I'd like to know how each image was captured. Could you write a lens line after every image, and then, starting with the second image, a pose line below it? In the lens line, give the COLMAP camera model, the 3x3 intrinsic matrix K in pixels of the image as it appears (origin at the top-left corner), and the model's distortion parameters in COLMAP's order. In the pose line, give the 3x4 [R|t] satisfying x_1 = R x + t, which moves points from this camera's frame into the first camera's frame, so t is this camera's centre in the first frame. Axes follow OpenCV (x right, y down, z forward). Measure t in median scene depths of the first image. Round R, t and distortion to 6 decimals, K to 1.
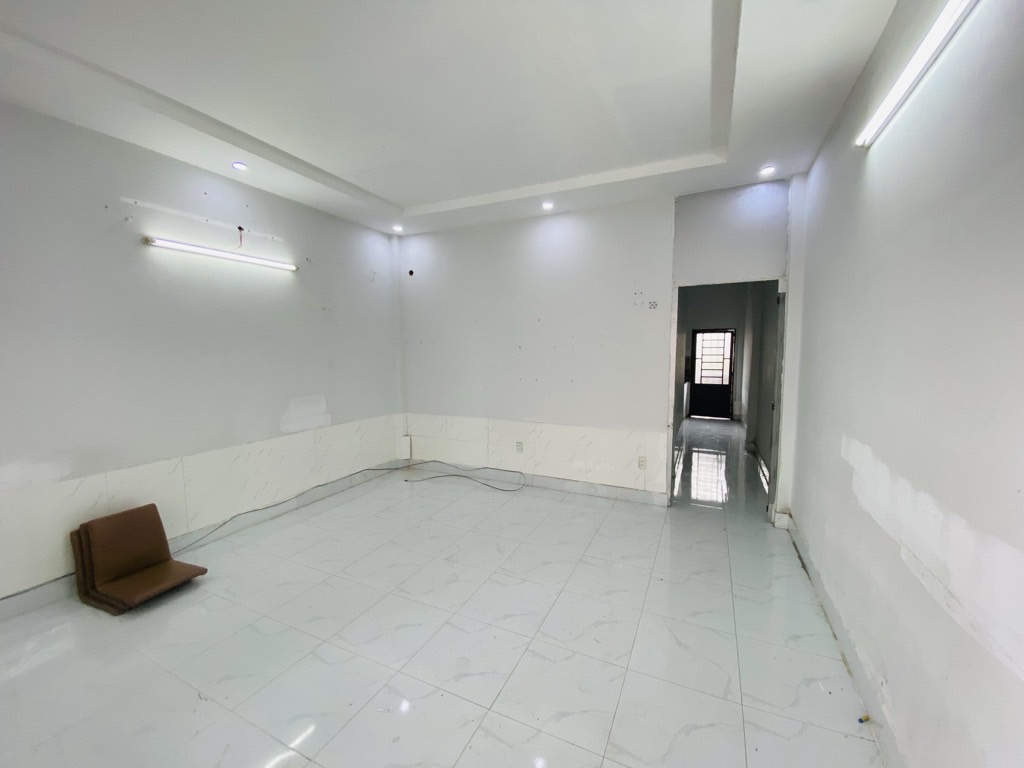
lens RADIAL K [[415.9, 0, 512.4], [0, 415.9, 380.4], [0, 0, 1]] dist [0.028411, -0.021123]
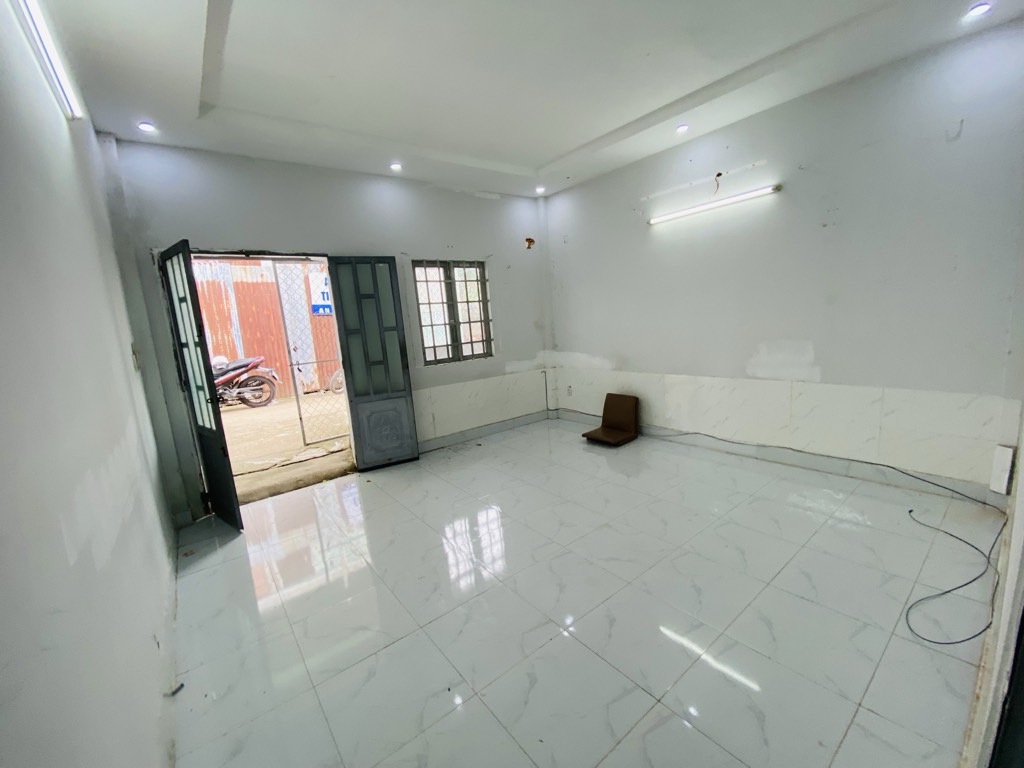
lens RADIAL K [[416.6, 0, 512.0], [0, 416.6, 384.0], [0, 0, 1]] dist [-0.009192, -0.000038]
pose [[-0.446405, 0.177174, -0.877116, 0.513474], [0.011875, 0.981289, 0.192173, -0.044181], [0.894752, 0.075371, -0.440156, 0.887848]]
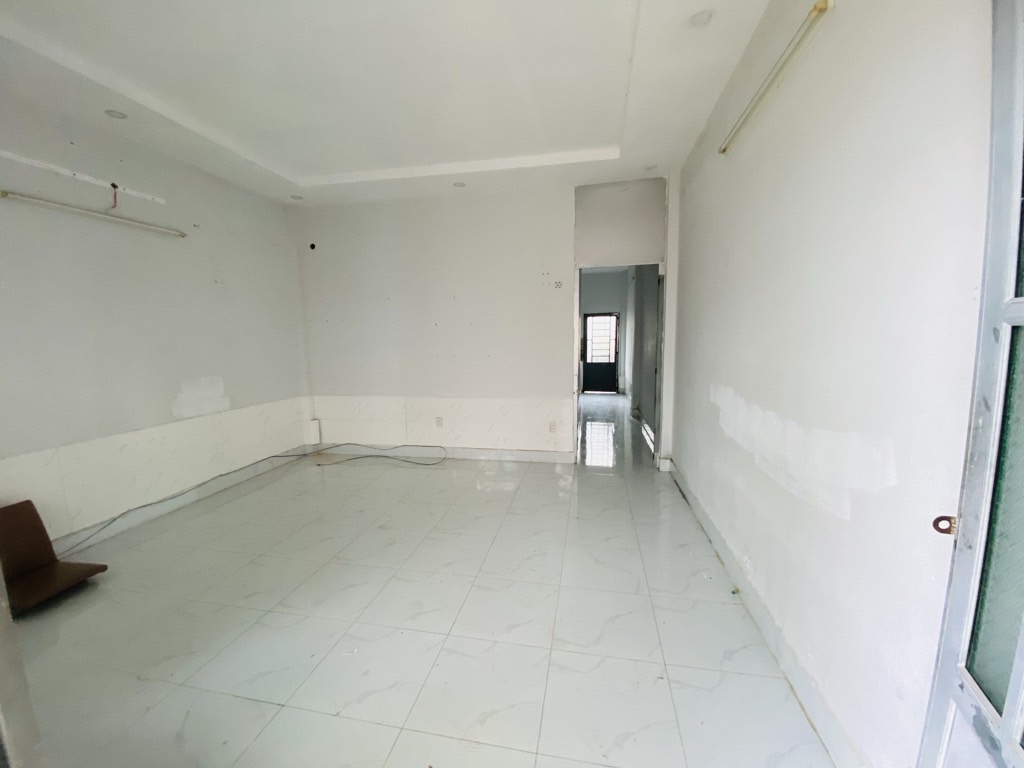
lens RADIAL K [[415.7, 0, 510.3], [0, 415.7, 380.2], [0, 0, 1]] dist [0.056251, -0.040633]
pose [[0.970028, -0.037257, 0.240121, -0.062855], [0.030855, 0.999062, 0.030367, 0.035776], [-0.241028, -0.022048, 0.970268, -0.050690]]
